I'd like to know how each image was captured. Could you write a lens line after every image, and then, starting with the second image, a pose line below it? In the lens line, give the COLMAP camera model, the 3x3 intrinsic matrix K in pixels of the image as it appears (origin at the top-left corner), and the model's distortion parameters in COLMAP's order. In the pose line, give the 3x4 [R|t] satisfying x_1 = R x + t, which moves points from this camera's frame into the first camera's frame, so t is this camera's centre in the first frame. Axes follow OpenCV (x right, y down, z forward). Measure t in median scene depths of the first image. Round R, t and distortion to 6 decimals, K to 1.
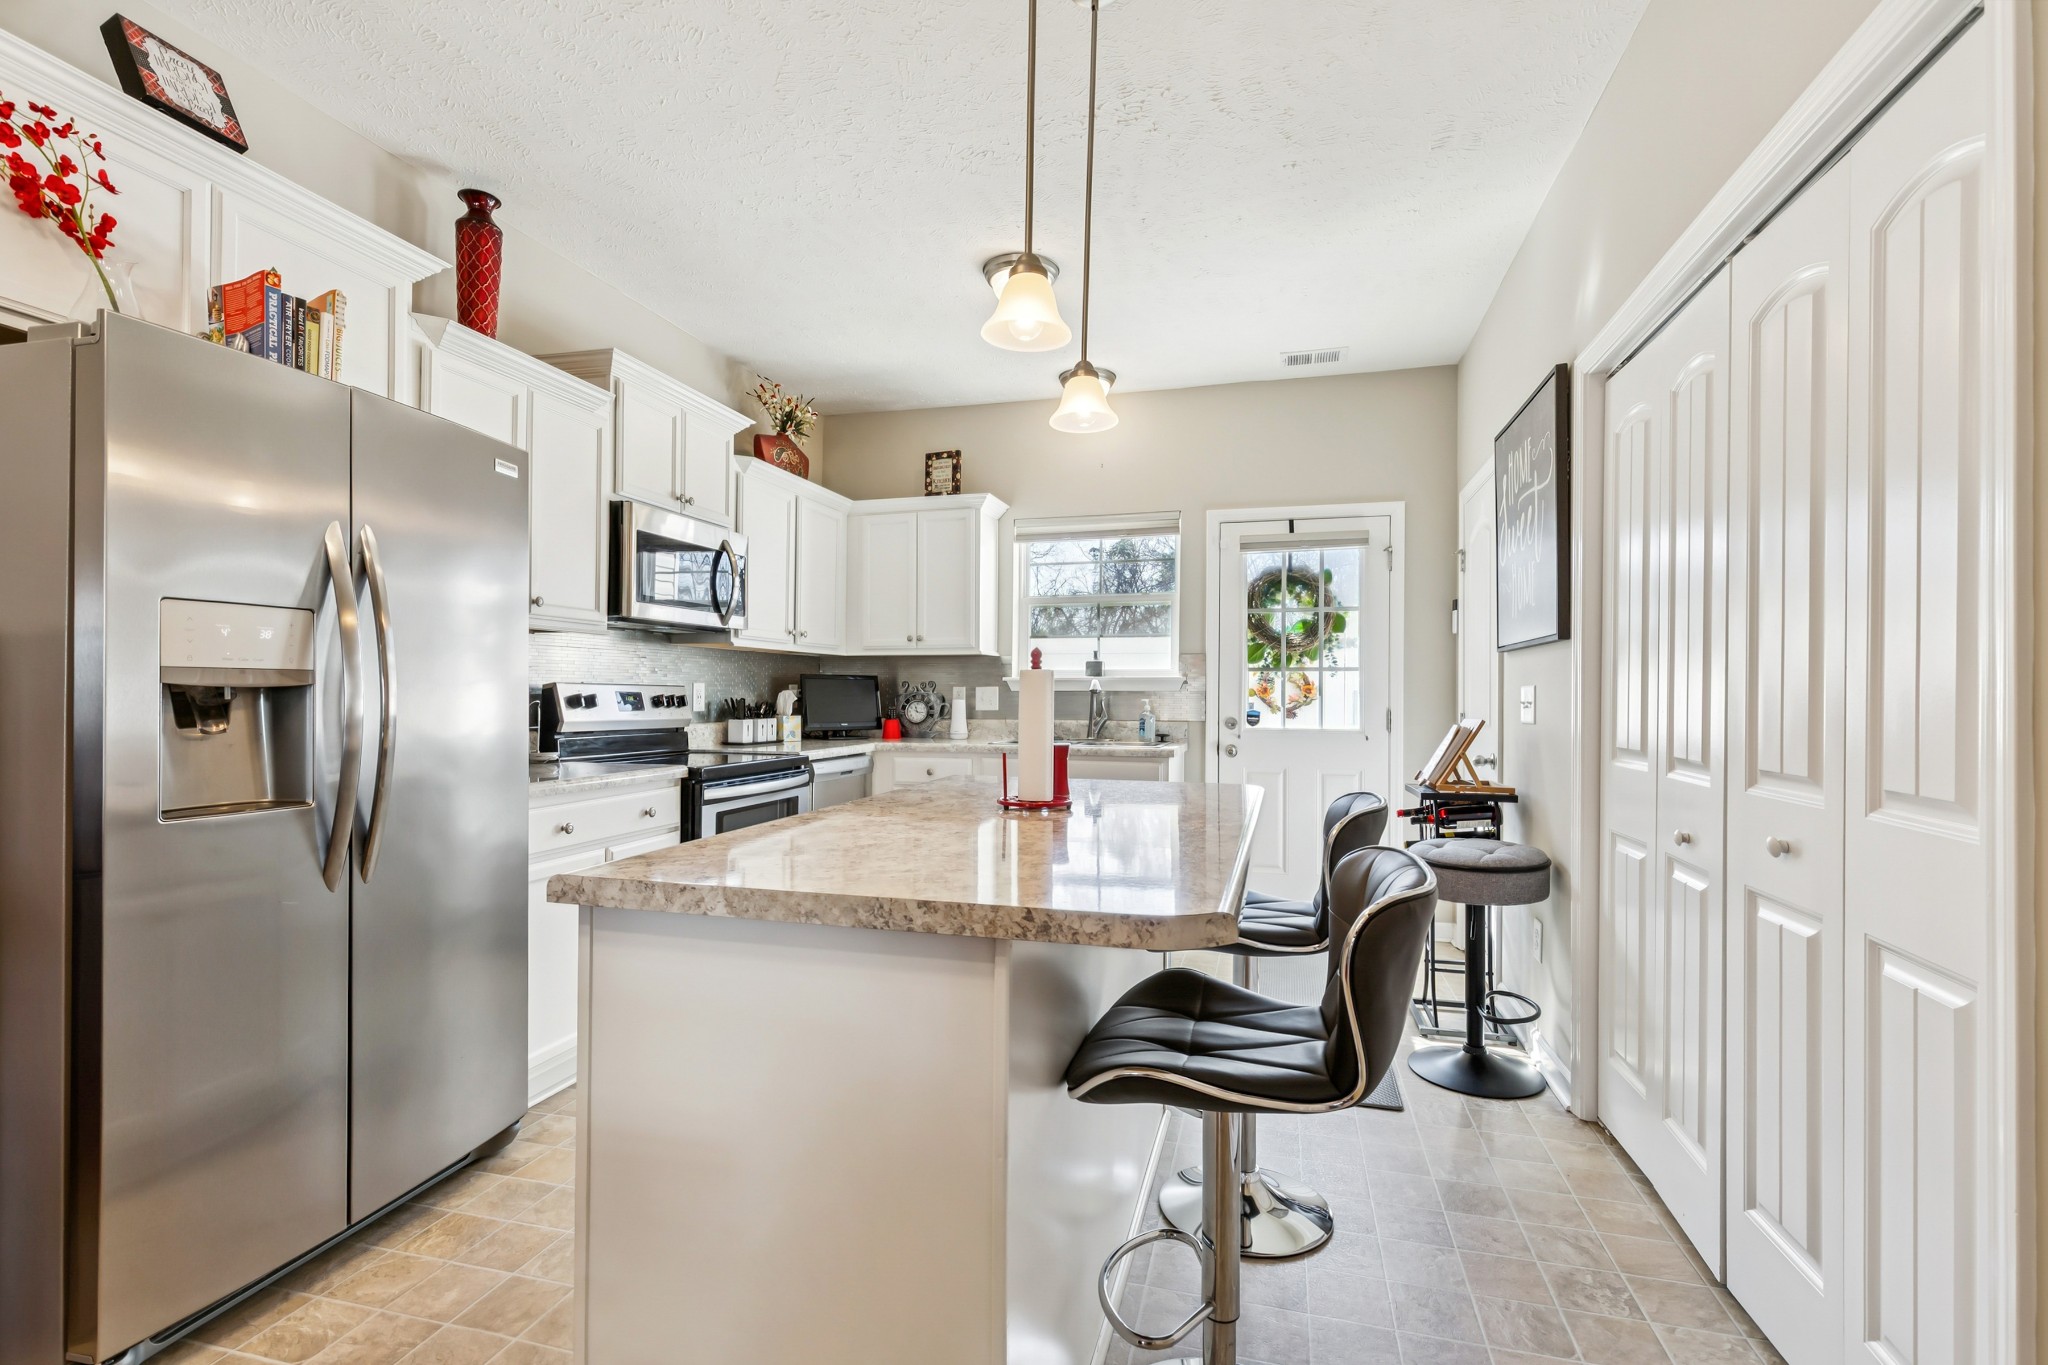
lens RADIAL K [[949.7, 0, 1009.4], [0, 949.7, 684.9], [0, 0, 1]] dist [0.003714, 0.002357]
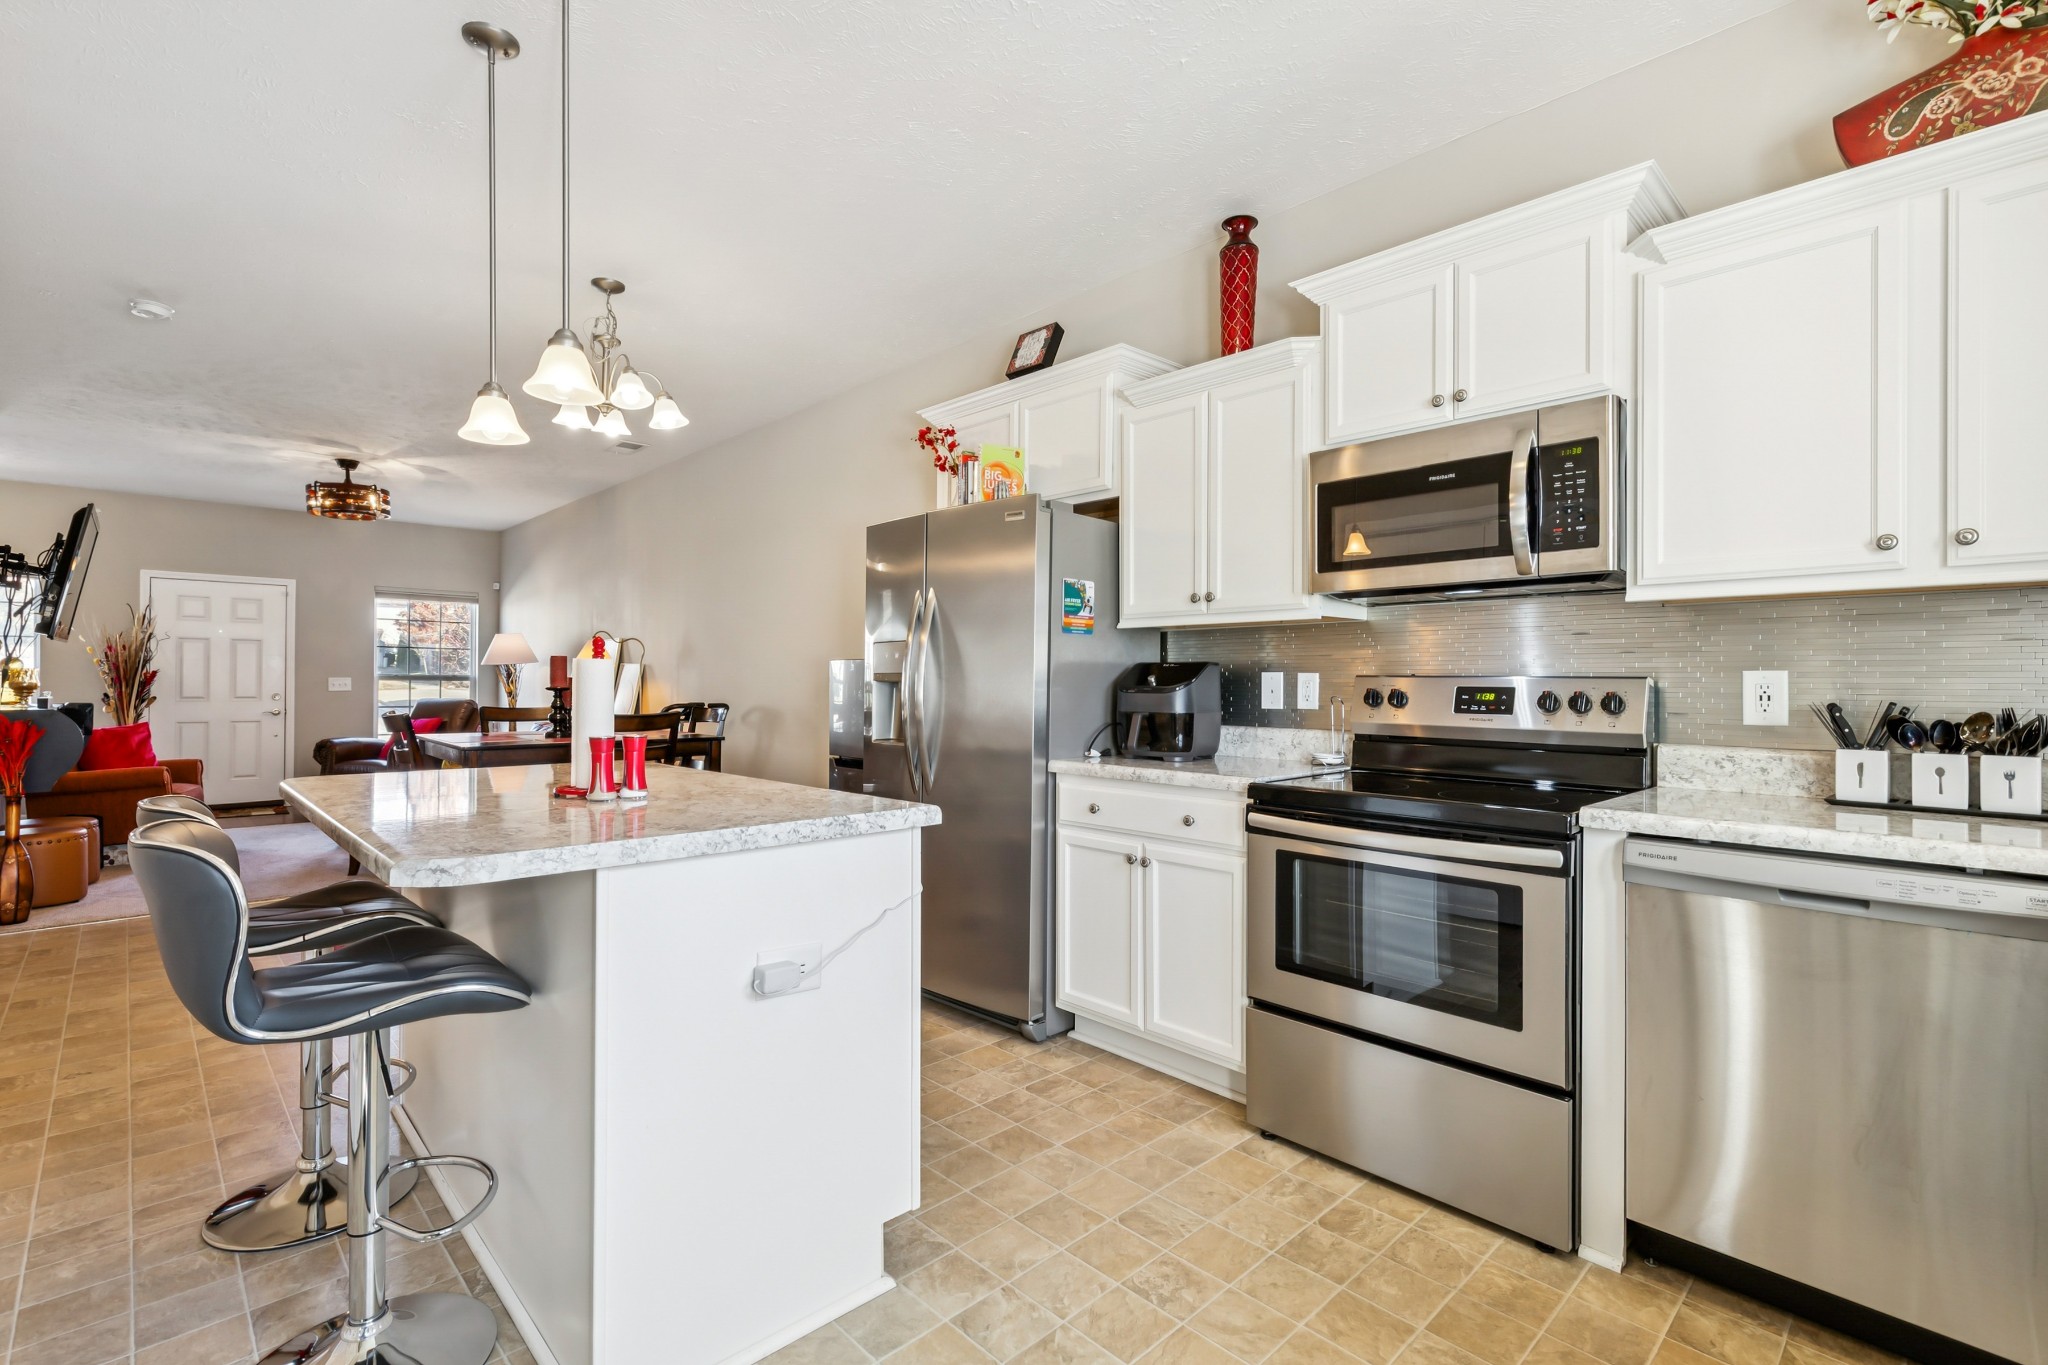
lens RADIAL K [[949.7, 0, 1027.1], [0, 949.7, 675.1], [0, 0, 1]] dist [0.003714, 0.002357]
pose [[-0.508877, -0.016216, -0.860686, 0.304586], [0.000496, 0.999817, -0.019131, 0.009560], [0.860839, -0.010163, -0.508776, 0.862885]]
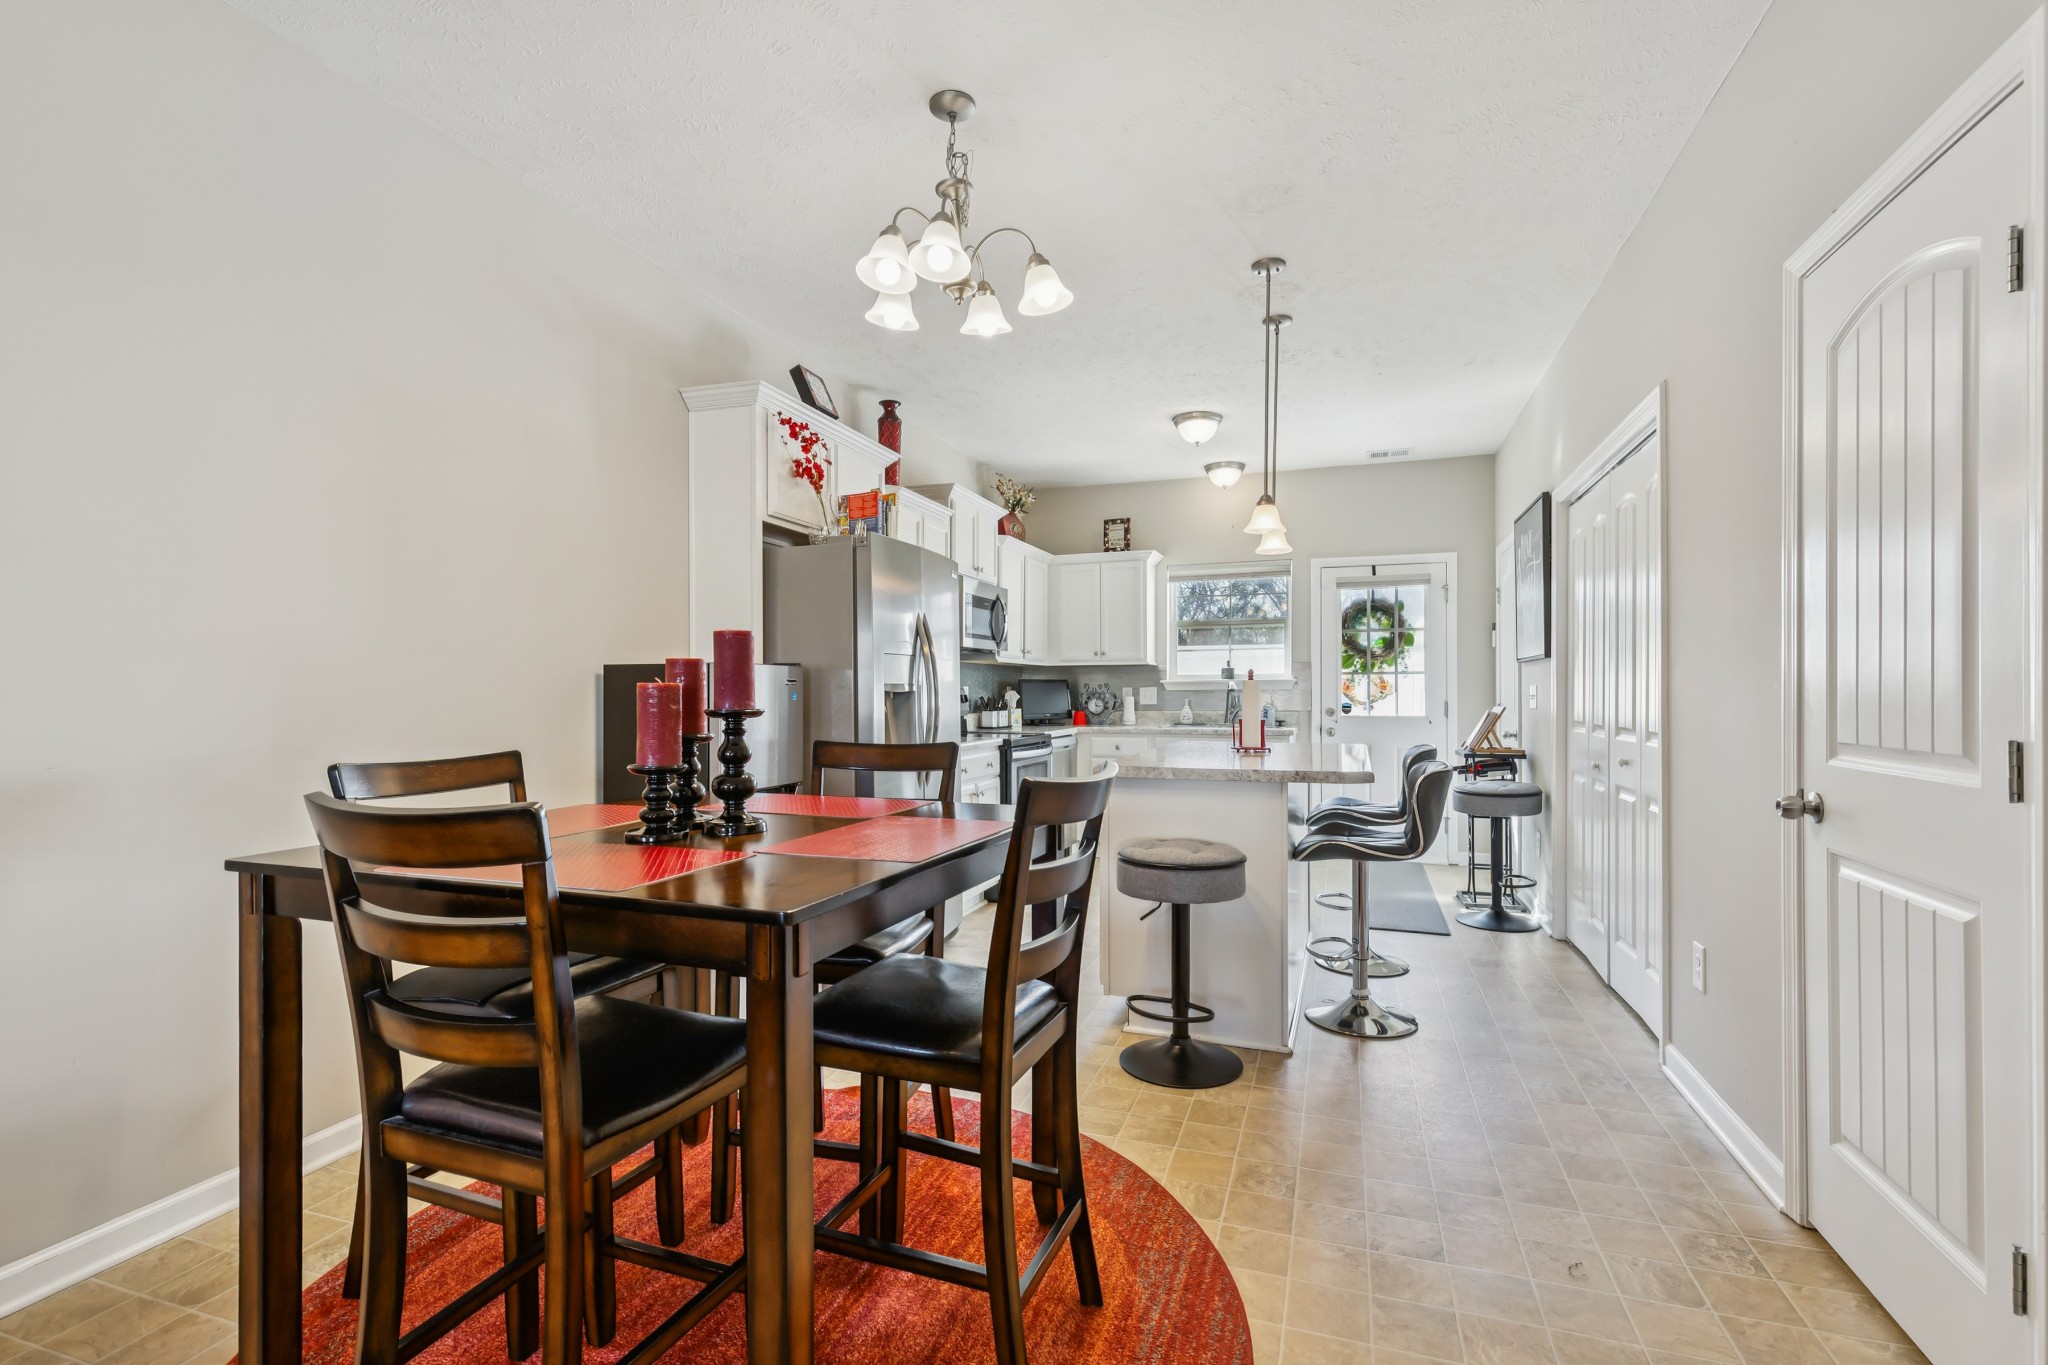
lens RADIAL K [[949.7, 0, 1009.1], [0, 949.7, 687.7], [0, 0, 1]] dist [0.003714, 0.002357]
pose [[0.997957, -0.008091, -0.063380, -0.152476], [0.008390, 0.999955, 0.004466, -0.005781], [0.063341, -0.004988, 0.997979, -0.432619]]
